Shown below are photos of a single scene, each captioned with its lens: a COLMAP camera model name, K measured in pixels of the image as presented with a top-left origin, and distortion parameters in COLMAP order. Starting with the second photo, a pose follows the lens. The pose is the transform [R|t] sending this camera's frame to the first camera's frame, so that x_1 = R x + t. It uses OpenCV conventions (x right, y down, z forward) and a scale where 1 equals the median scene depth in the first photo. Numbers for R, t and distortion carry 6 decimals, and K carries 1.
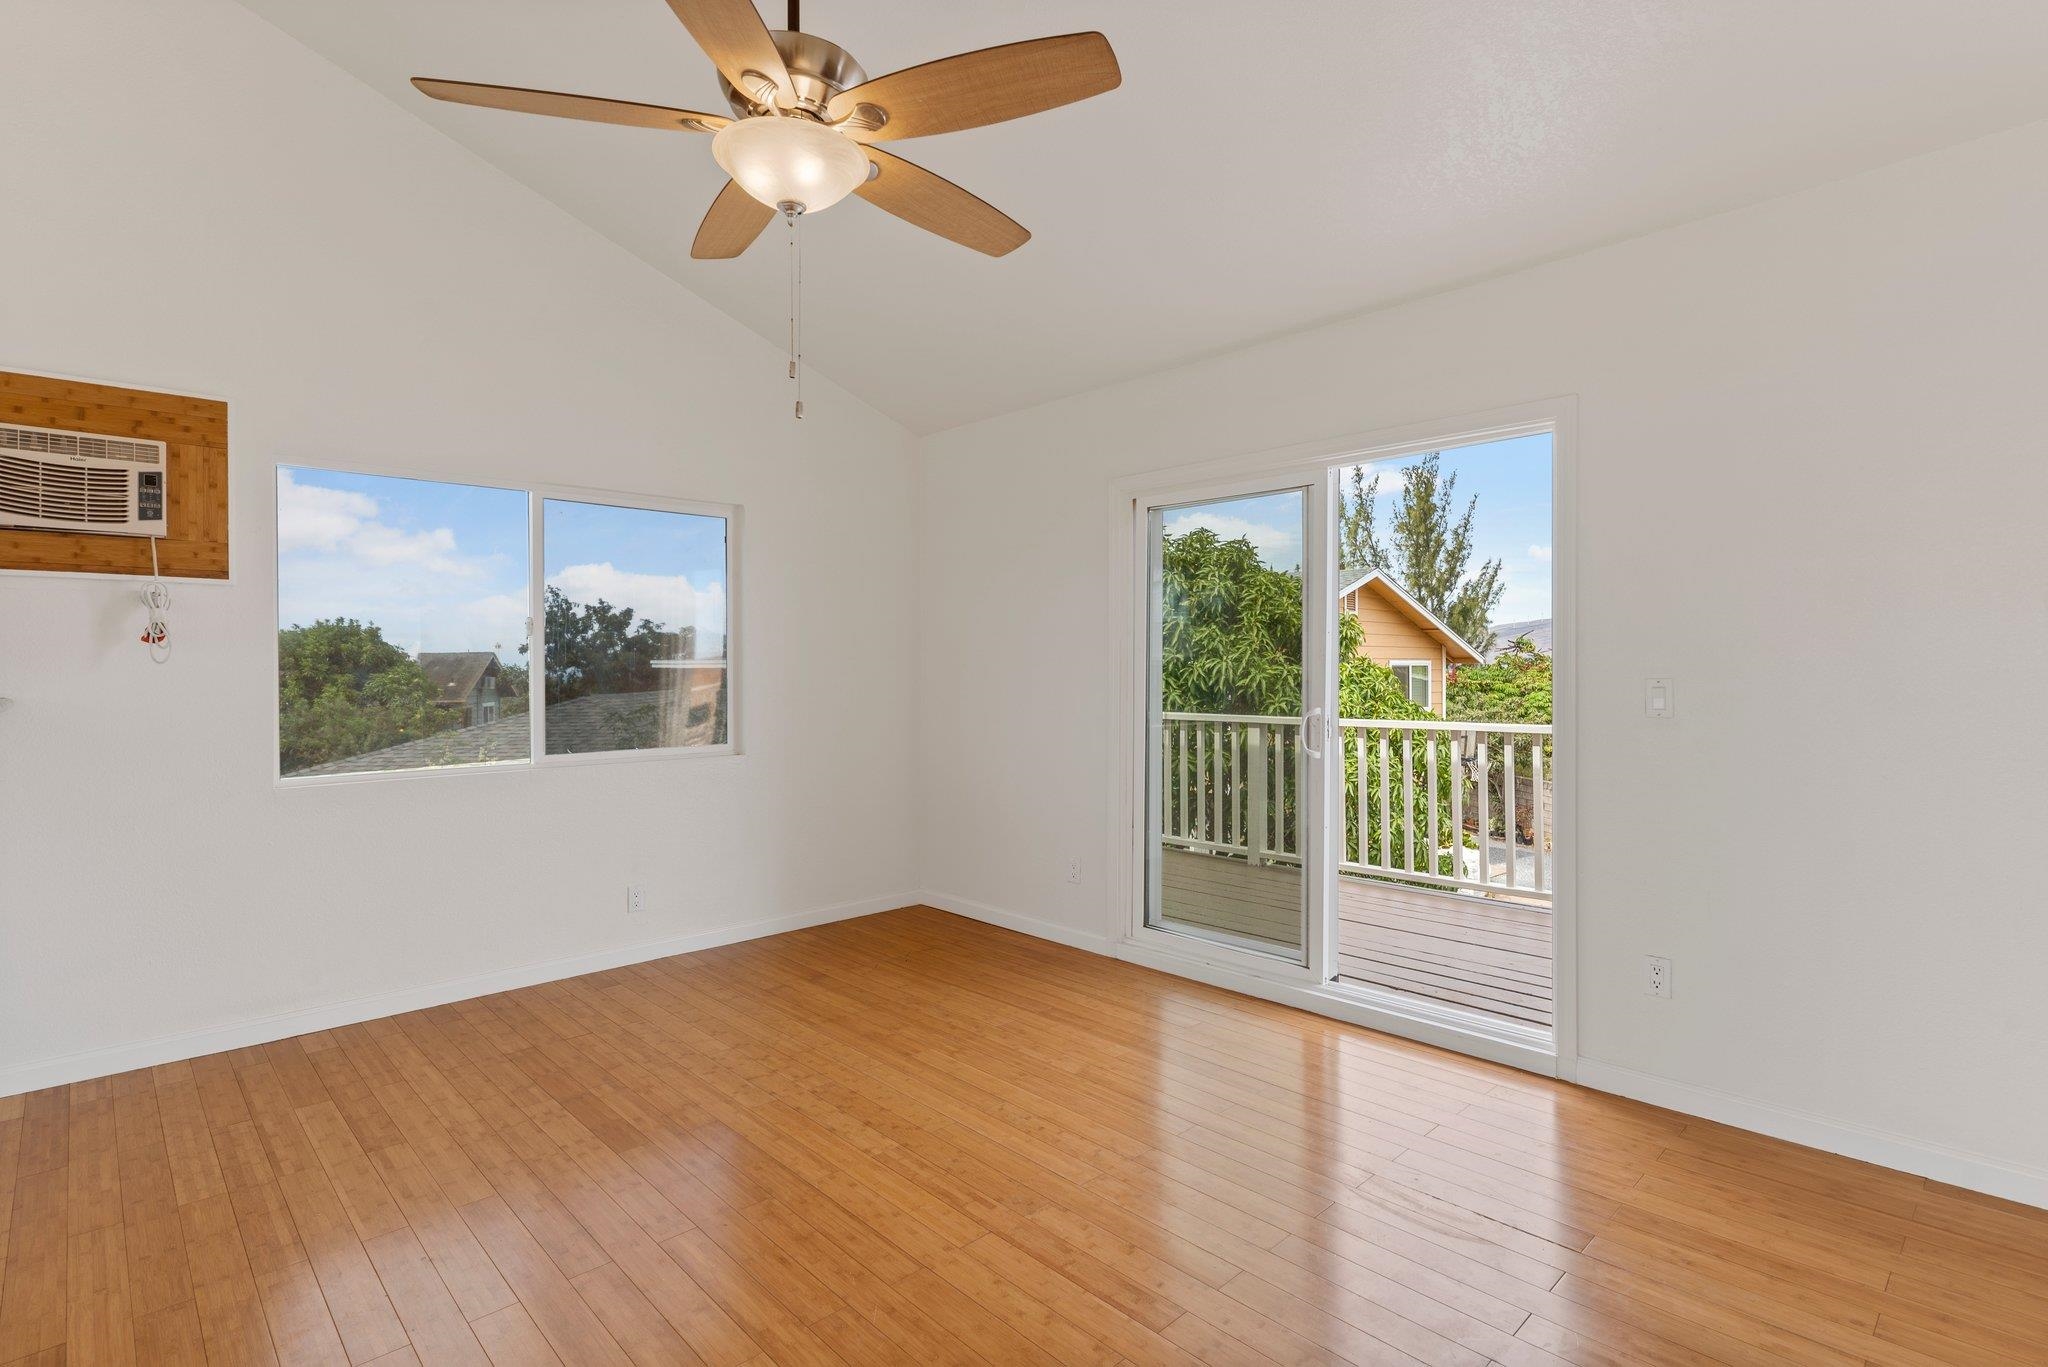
lens RADIAL K [[992.2, 0, 1026.6], [0, 992.2, 666.4], [0, 0, 1]] dist [-0.000008, -0.000654]
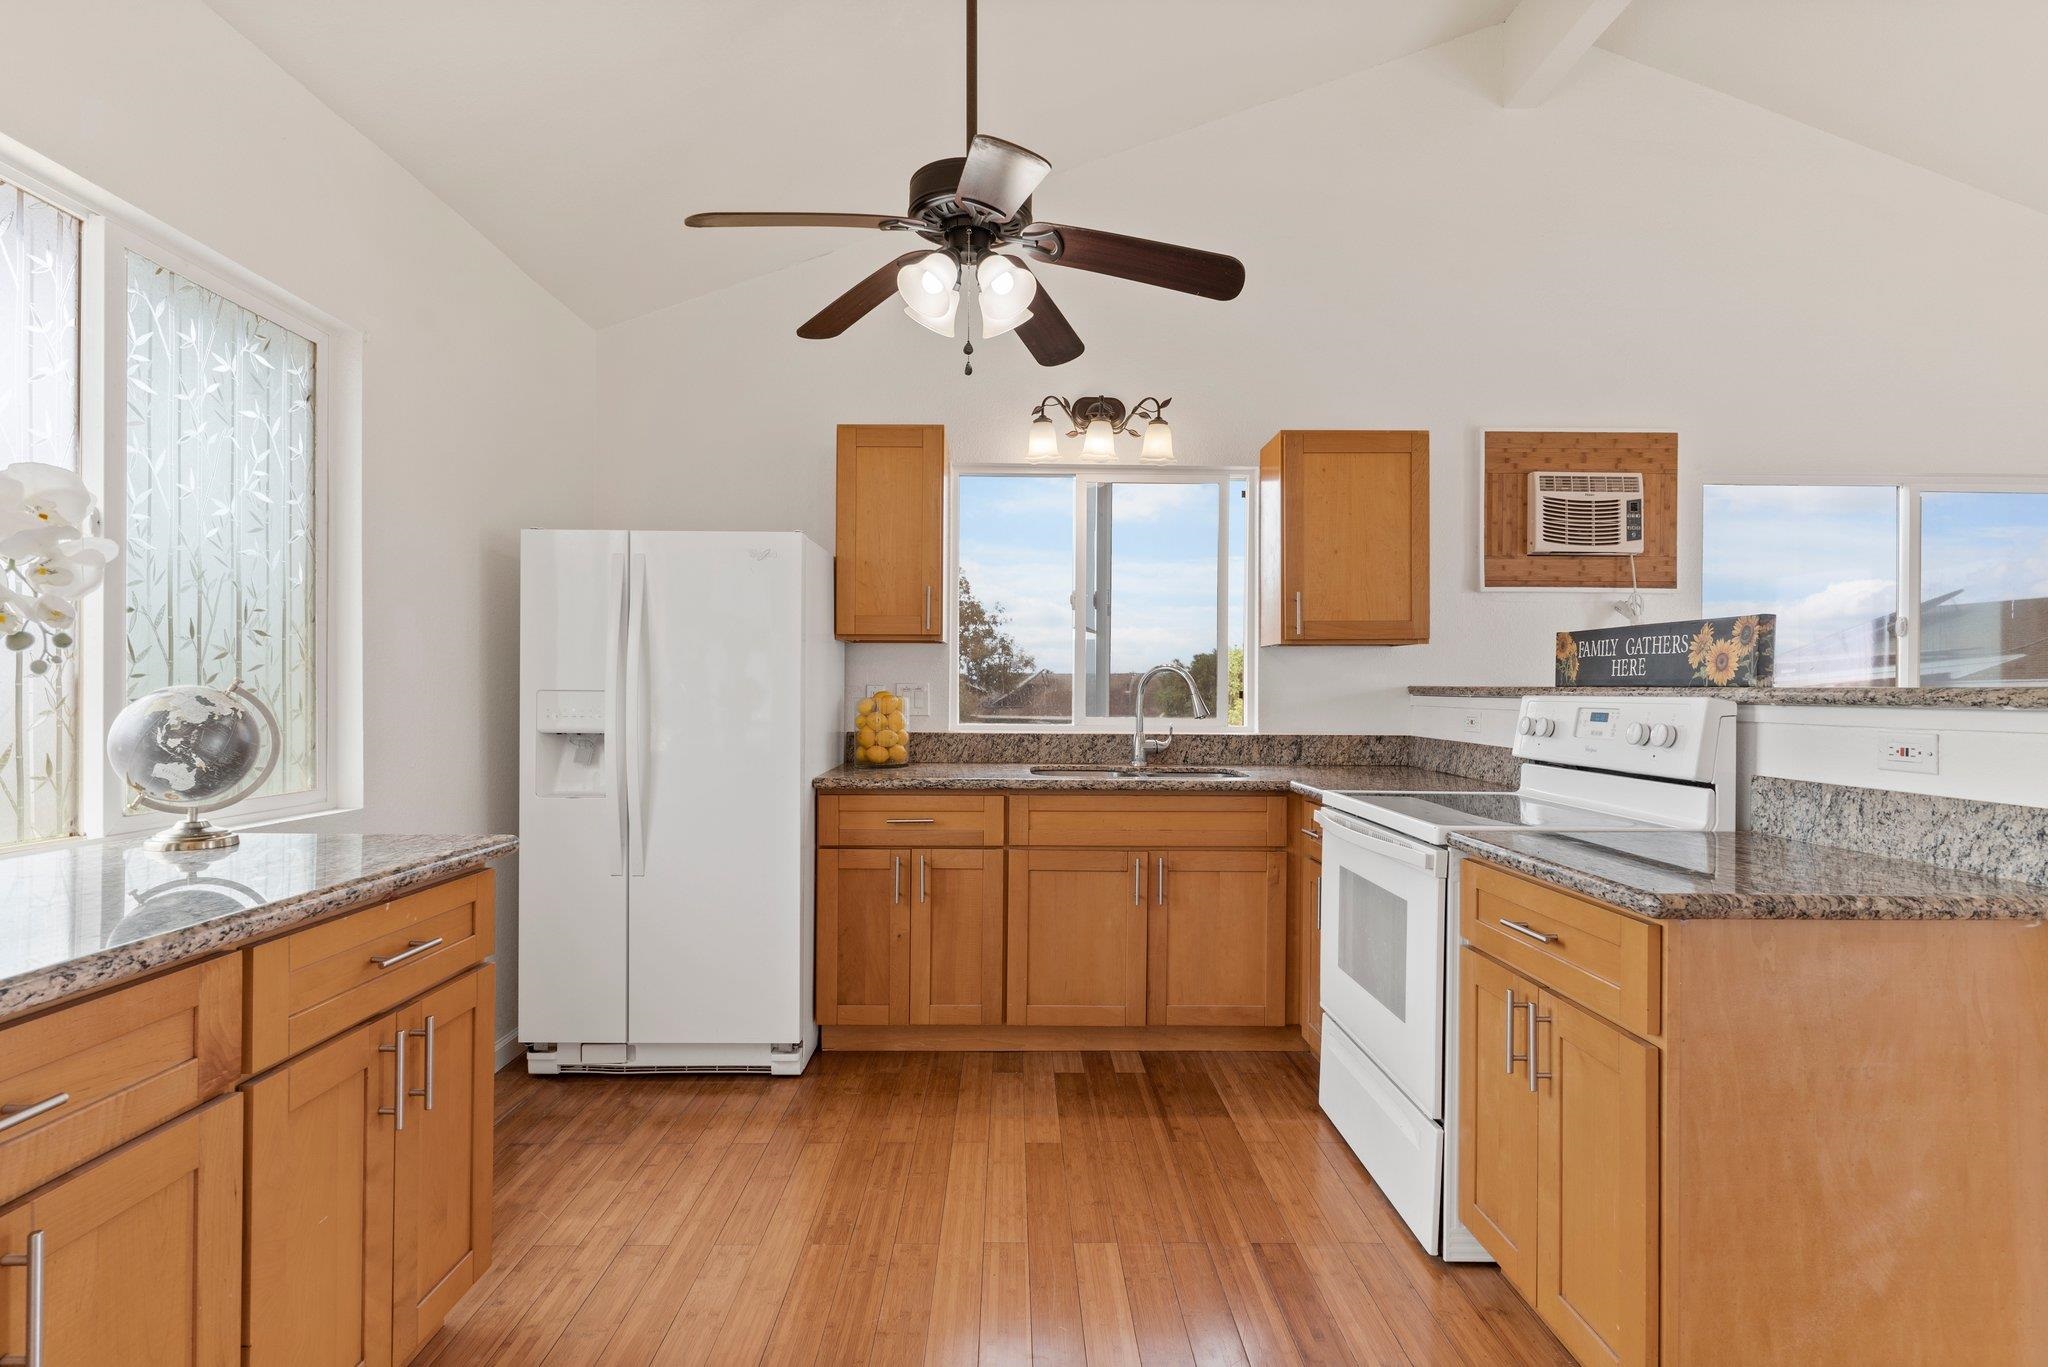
lens RADIAL K [[992.2, 0, 1019.0], [0, 992.2, 684.9], [0, 0, 1]] dist [-0.000008, -0.000654]
pose [[0.733650, 0.010226, -0.679451, -0.618809], [-0.011144, 0.999933, 0.003017, 0.029400], [0.679436, 0.005359, 0.733715, -0.366996]]
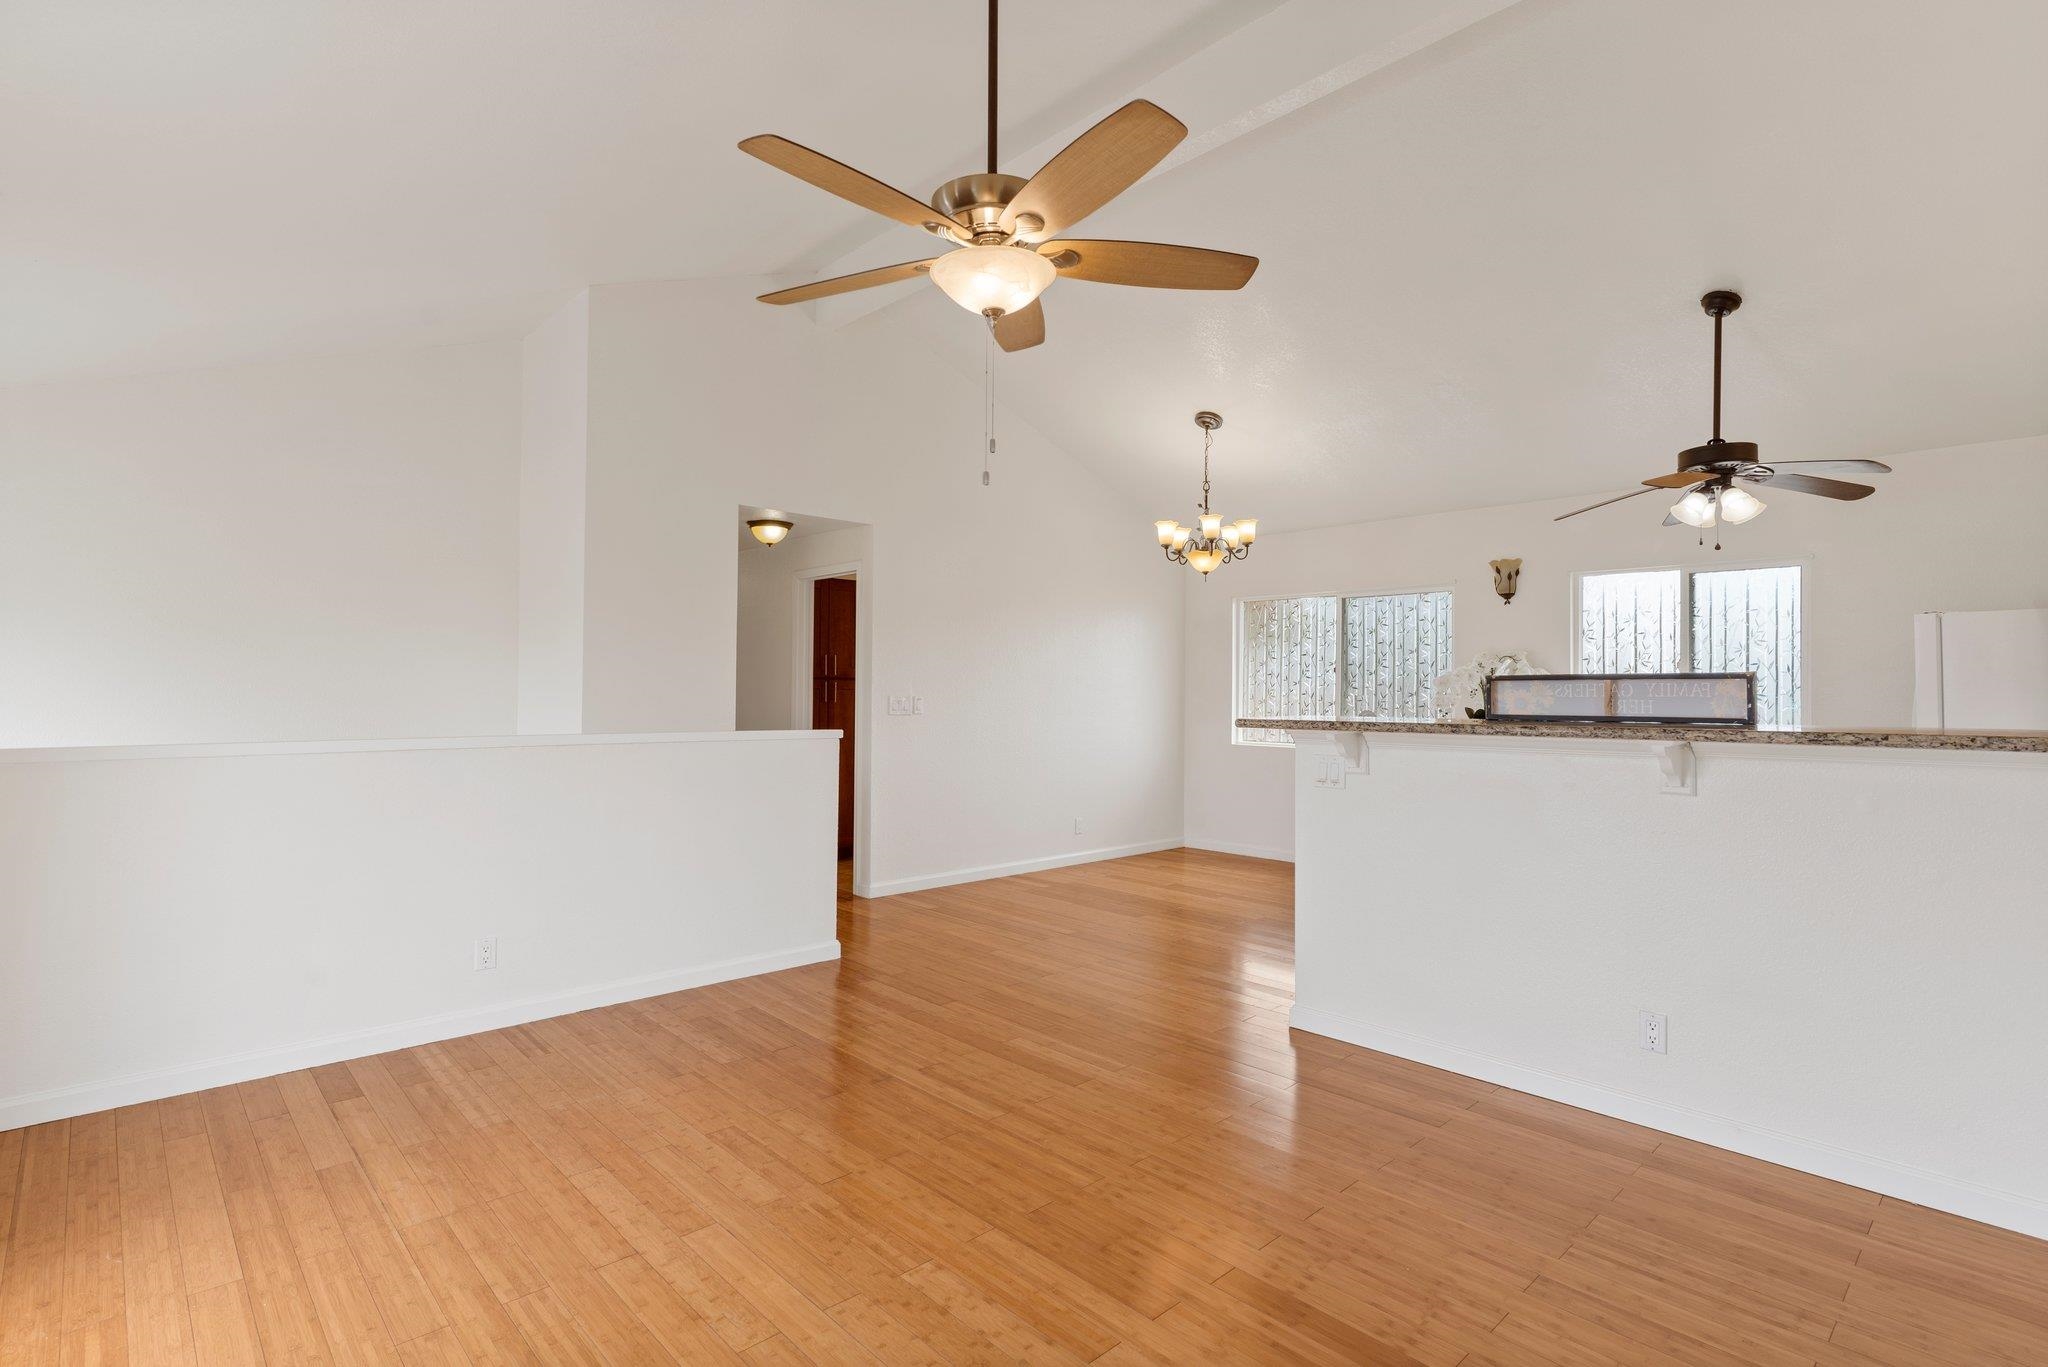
lens RADIAL K [[992.2, 0, 1031.4], [0, 992.2, 679.4], [0, 0, 1]] dist [-0.000008, -0.000654]
pose [[-0.999996, -0.001079, 0.002528, -0.200136], [-0.001117, 0.999887, -0.014964, 0.001942], [-0.002512, -0.014967, -0.999885, 1.539925]]
